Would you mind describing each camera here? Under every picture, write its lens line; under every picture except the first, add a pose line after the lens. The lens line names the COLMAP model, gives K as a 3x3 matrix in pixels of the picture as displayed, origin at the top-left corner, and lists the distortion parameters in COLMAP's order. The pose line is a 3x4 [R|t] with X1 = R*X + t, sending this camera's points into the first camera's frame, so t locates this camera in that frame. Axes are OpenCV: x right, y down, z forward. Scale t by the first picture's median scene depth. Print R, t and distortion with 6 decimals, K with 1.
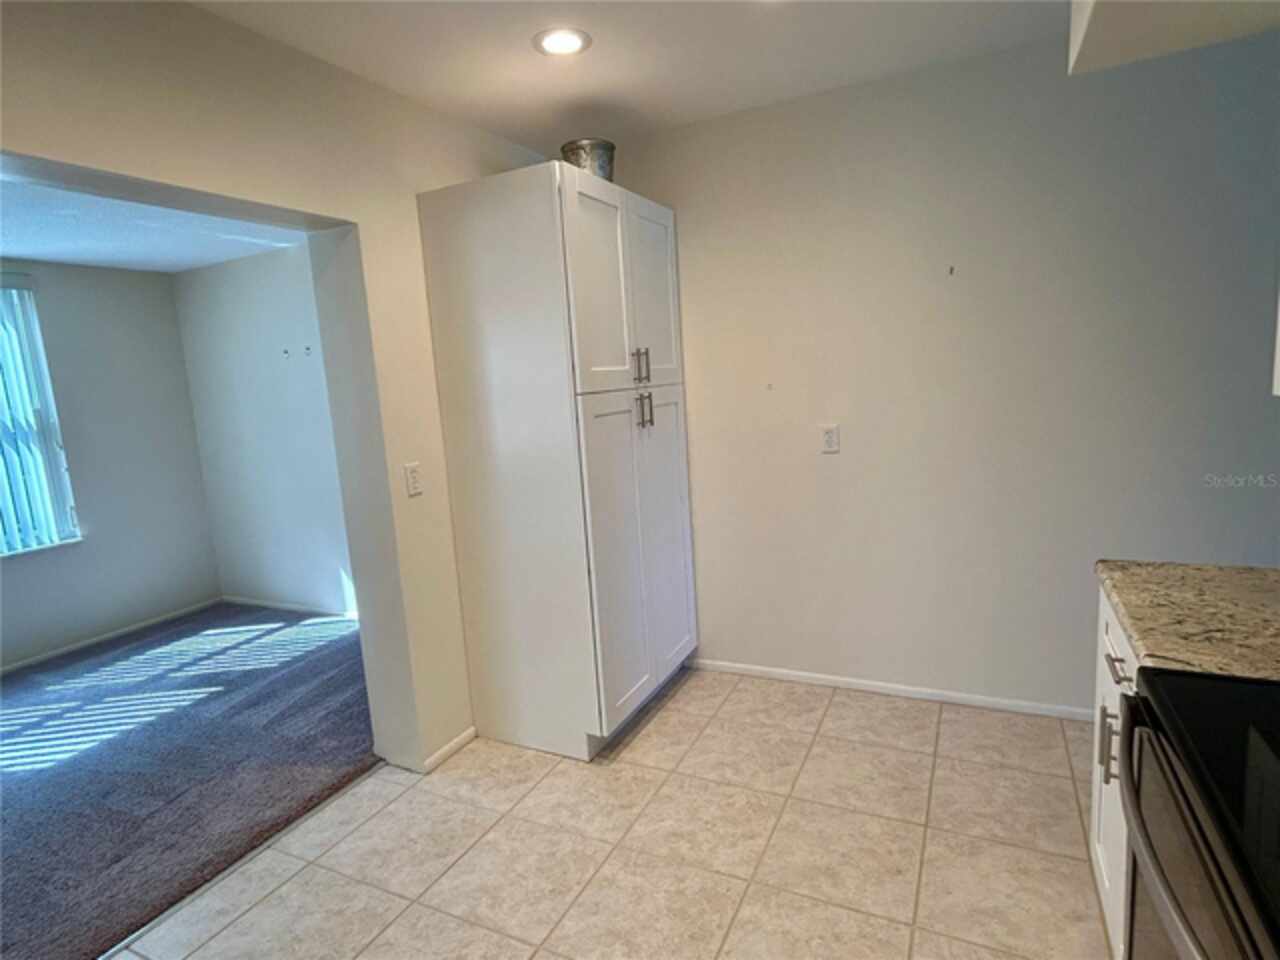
lens RADIAL K [[697.2, 0, 624.9], [0, 697.2, 484.6], [0, 0, 1]] dist [-0.002488, -0.000498]
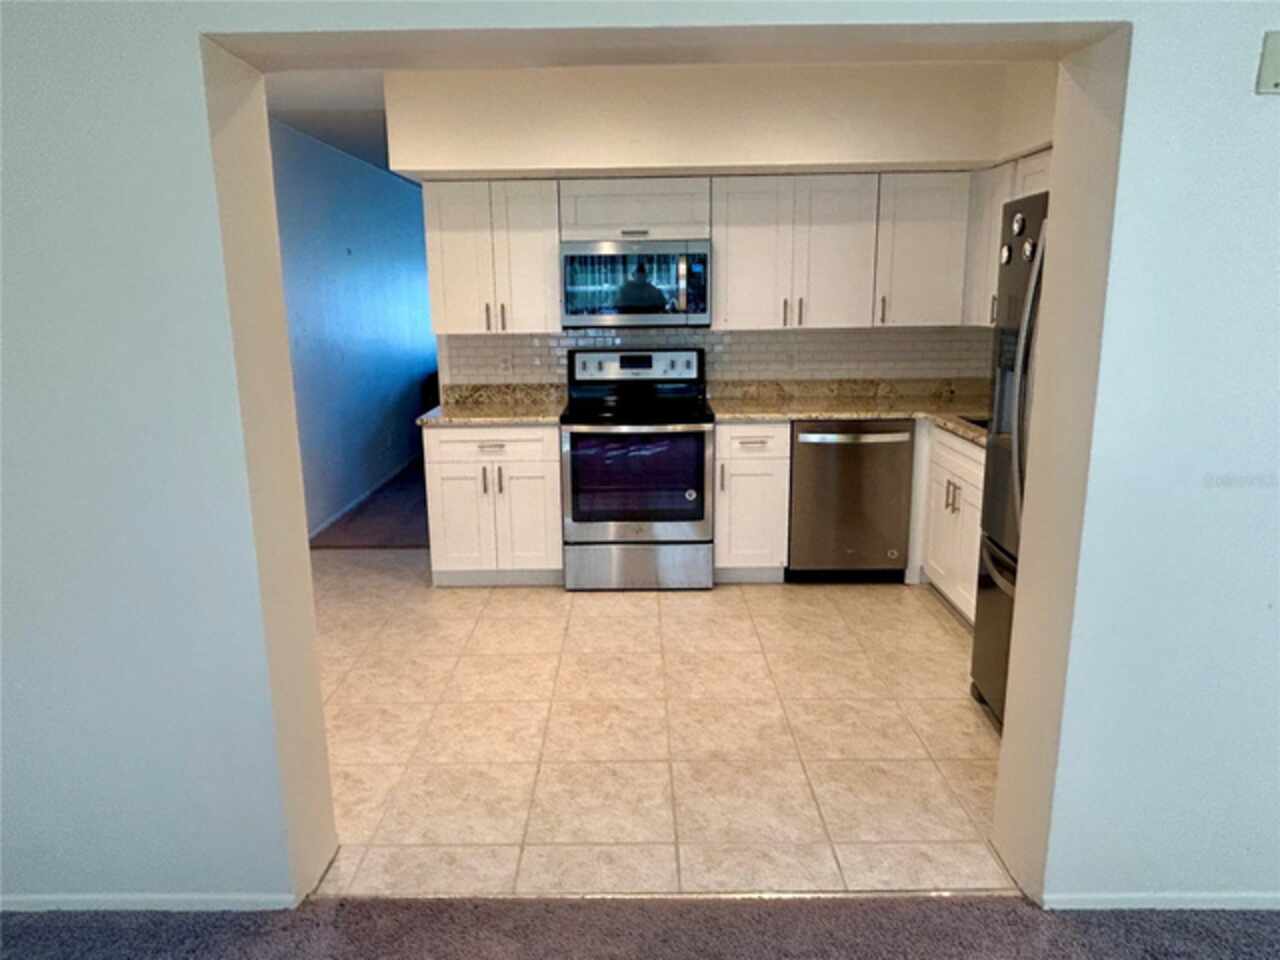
lens RADIAL K [[871.6, 0, 640.0], [0, 871.6, 480.0], [0, 0, 1]] dist [0.022282, -0.001563]
pose [[-0.456474, -0.113161, 0.882511, -1.546407], [0.180338, 0.959524, 0.216314, -0.126673], [-0.871269, 0.257892, -0.417591, 1.294574]]
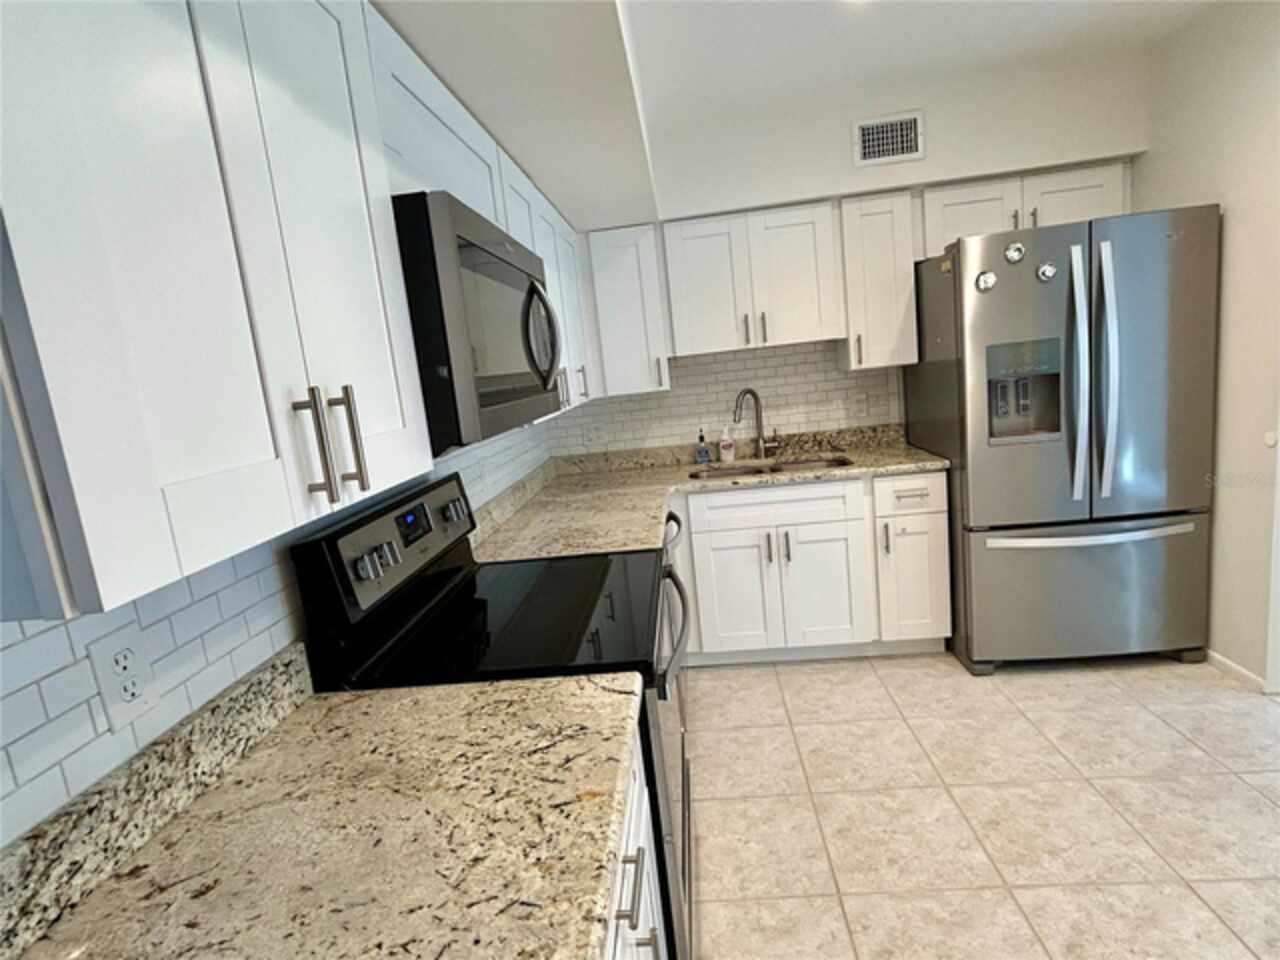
lens RADIAL K [[674.4, 0, 640.0], [0, 674.4, 480.0], [0, 0, 1]] dist [0.003630, 0.001575]
pose [[-0.905555, 0.232160, -0.355067, 0.585563], [0.111645, 0.937884, 0.328495, -0.200195], [0.409275, 0.257829, -0.875225, 1.017995]]
